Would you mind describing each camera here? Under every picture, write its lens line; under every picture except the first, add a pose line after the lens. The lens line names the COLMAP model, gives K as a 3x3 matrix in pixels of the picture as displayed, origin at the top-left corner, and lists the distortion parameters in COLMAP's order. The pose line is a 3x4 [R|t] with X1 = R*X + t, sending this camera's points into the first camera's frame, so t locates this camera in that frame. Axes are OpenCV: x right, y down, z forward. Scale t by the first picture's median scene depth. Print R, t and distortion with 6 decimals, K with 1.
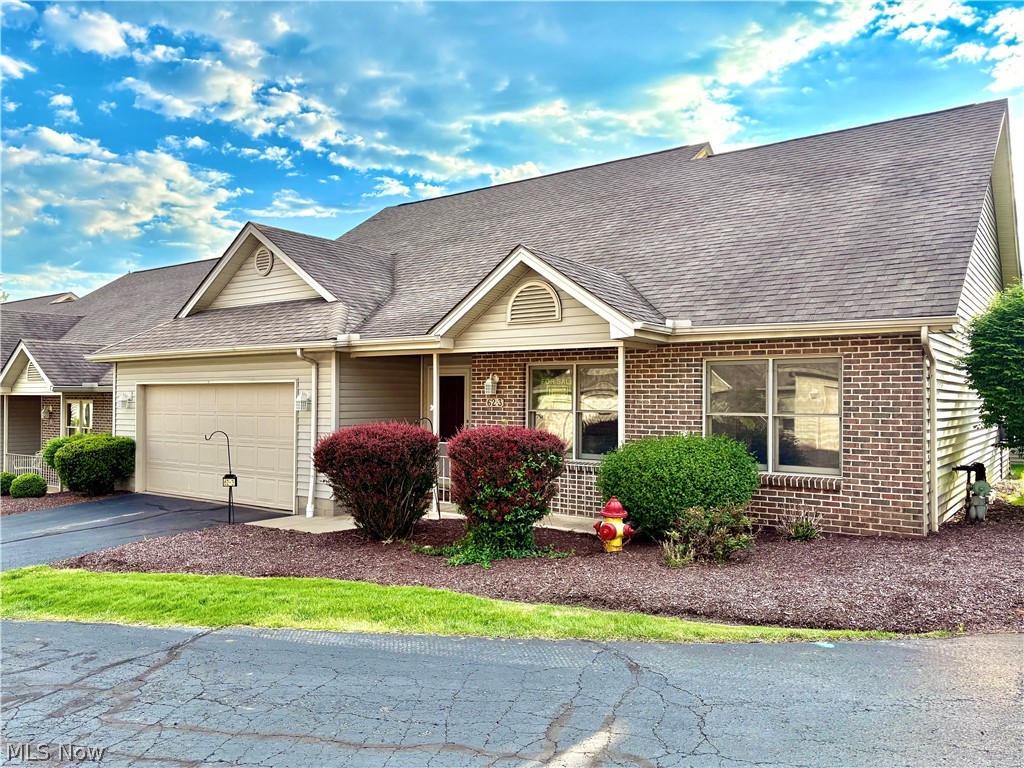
lens RADIAL K [[772.3, 0, 512.8], [0, 772.3, 381.1], [0, 0, 1]] dist [0.008735, 0.001871]
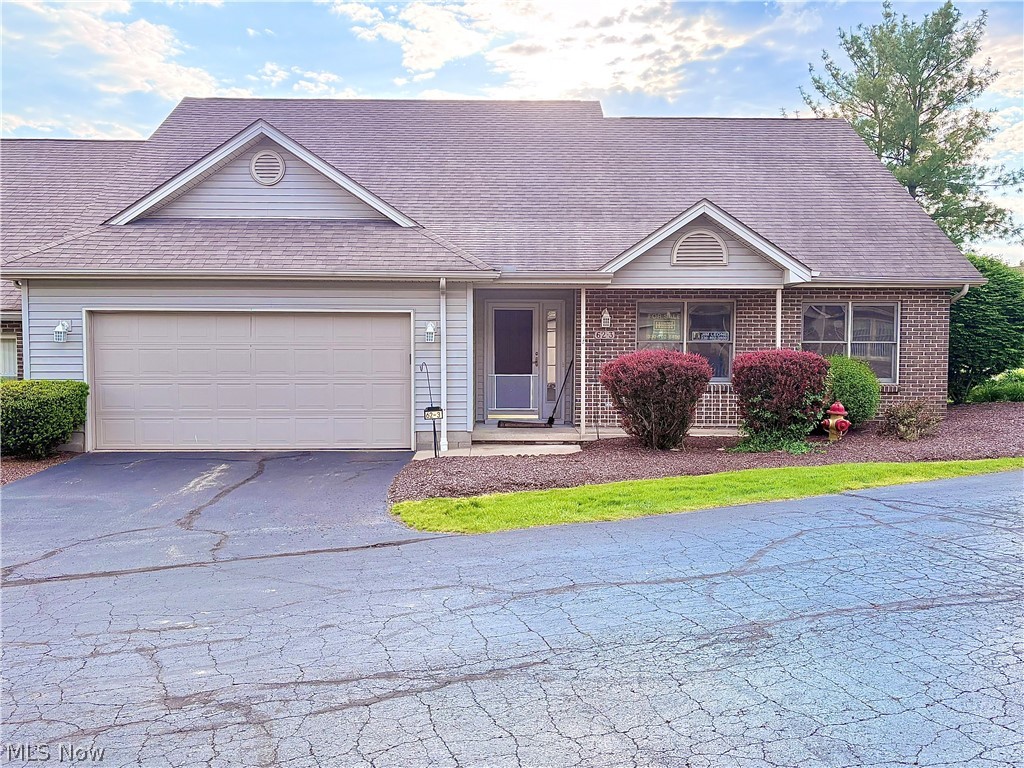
lens RADIAL K [[852.1, 0, 512.4], [0, 852.1, 388.3], [0, 0, 1]] dist [0.021979, -0.003397]
pose [[0.802017, -0.030272, 0.596533, -0.960148], [-0.013189, 0.997574, 0.068355, 0.026004], [-0.597155, -0.062690, 0.799672, 0.107473]]
